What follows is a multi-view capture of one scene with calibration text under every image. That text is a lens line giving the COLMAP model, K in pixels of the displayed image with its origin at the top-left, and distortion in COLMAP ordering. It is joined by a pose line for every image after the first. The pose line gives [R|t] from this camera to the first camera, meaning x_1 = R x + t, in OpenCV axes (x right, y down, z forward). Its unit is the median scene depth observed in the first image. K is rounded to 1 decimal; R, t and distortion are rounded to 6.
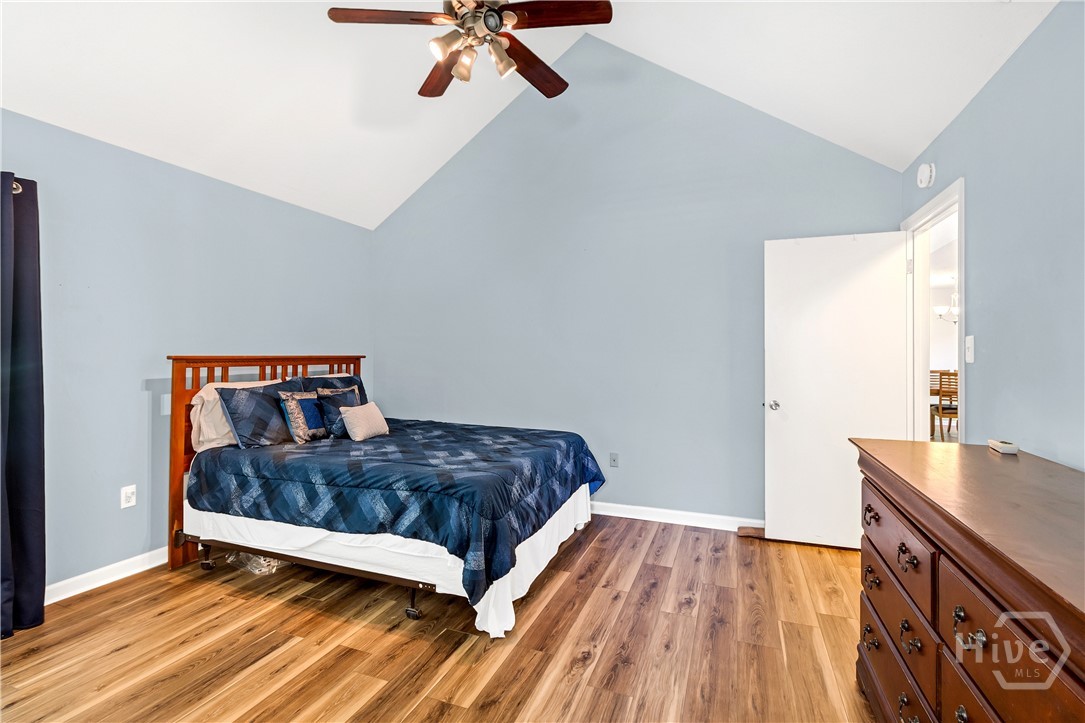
lens RADIAL K [[506.9, 0, 542.5], [0, 506.9, 361.5], [0, 0, 1]] dist [-0.000047, -0.000188]
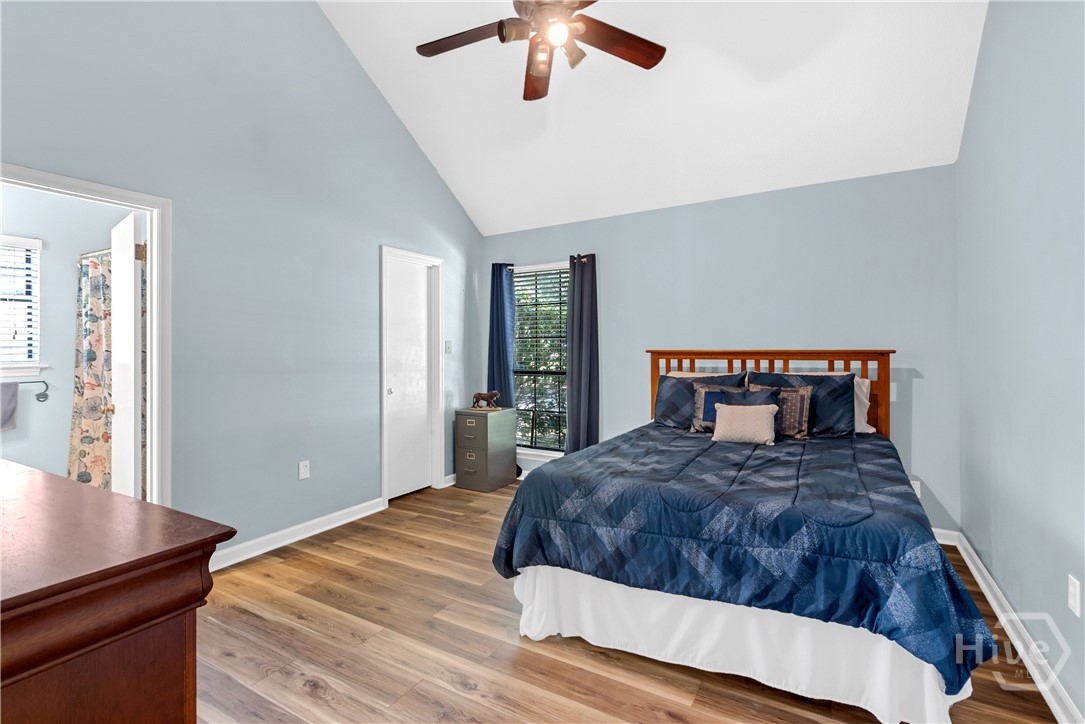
lens RADIAL K [[506.9, 0, 542.5], [0, 506.9, 362.0], [0, 0, 1]] dist [-0.000047, -0.000188]
pose [[-0.158750, 0.028458, -0.986909, 0.754815], [-0.009455, 0.999495, 0.030341, -0.019695], [0.987274, 0.014148, -0.158401, 1.015378]]
